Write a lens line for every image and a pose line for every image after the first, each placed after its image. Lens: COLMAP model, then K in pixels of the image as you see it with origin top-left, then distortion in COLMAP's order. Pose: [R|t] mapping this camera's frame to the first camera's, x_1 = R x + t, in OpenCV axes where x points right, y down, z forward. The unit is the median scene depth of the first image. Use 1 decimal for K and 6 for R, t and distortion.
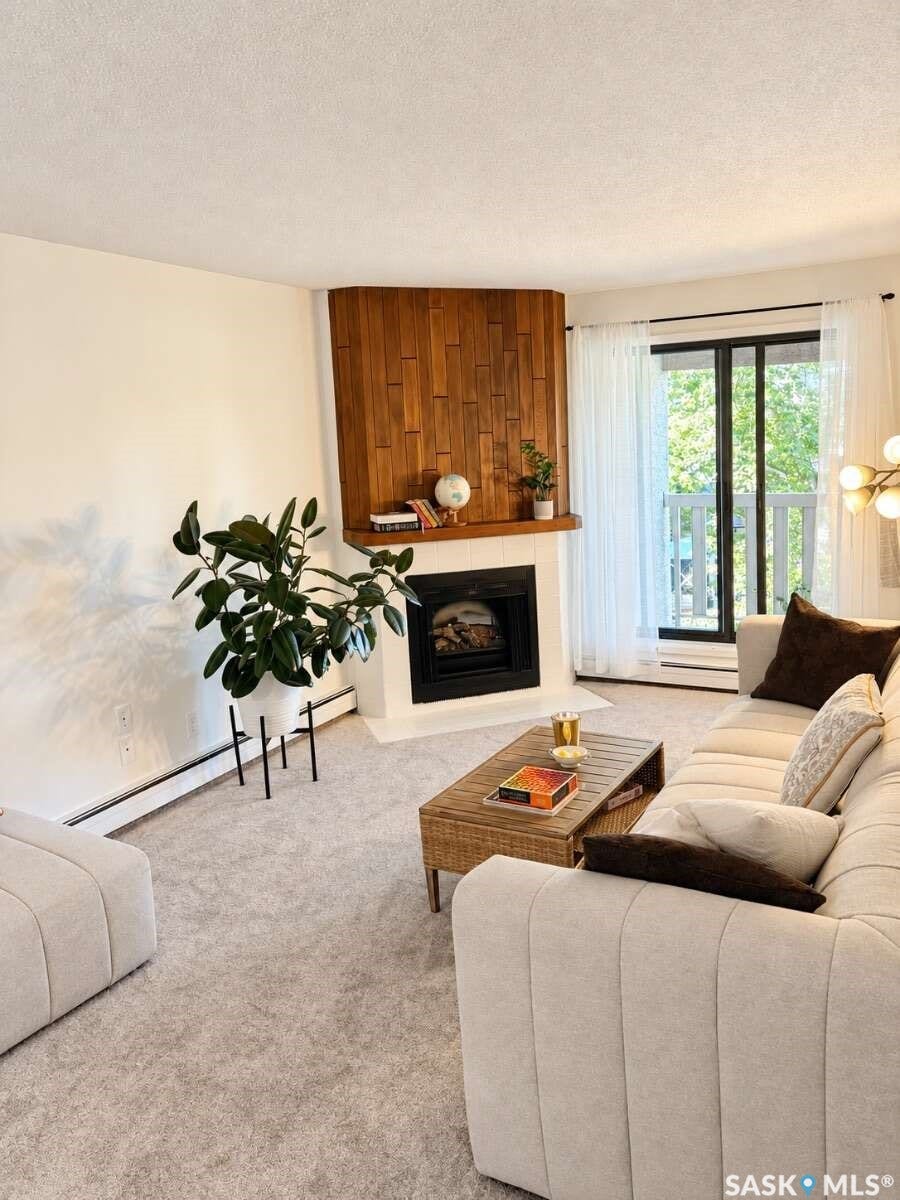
lens RADIAL K [[957.5, 0, 450.0], [0, 957.5, 600.0], [0, 0, 1]] dist [0.053832, -0.002436]
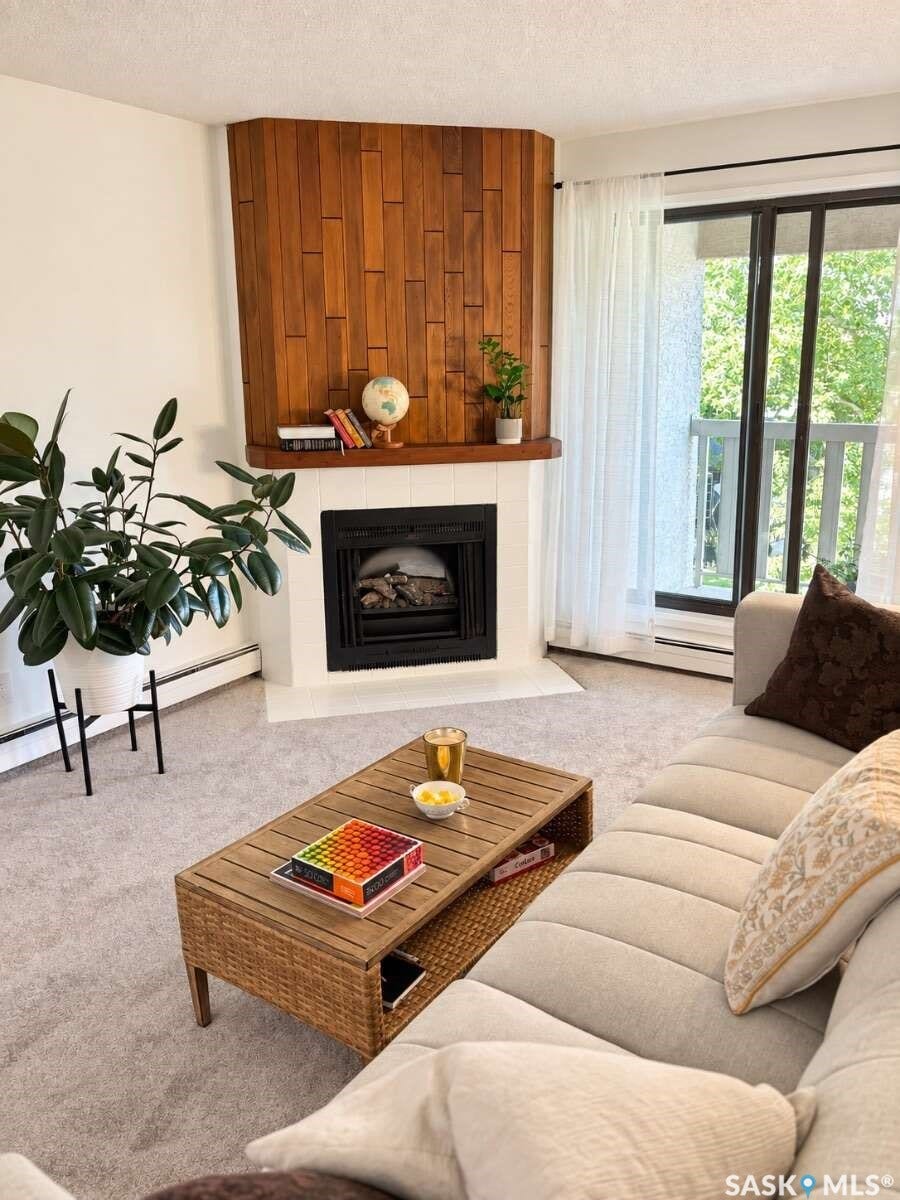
lens RADIAL K [[878.8, 0, 450.0], [0, 878.8, 600.0], [0, 0, 1]] dist [0.003098, -0.010307]
pose [[0.992773, 0.058555, -0.104754, 0.136155], [-0.049468, 0.994951, 0.087329, -0.019200], [0.109338, -0.081516, 0.990657, 0.301497]]
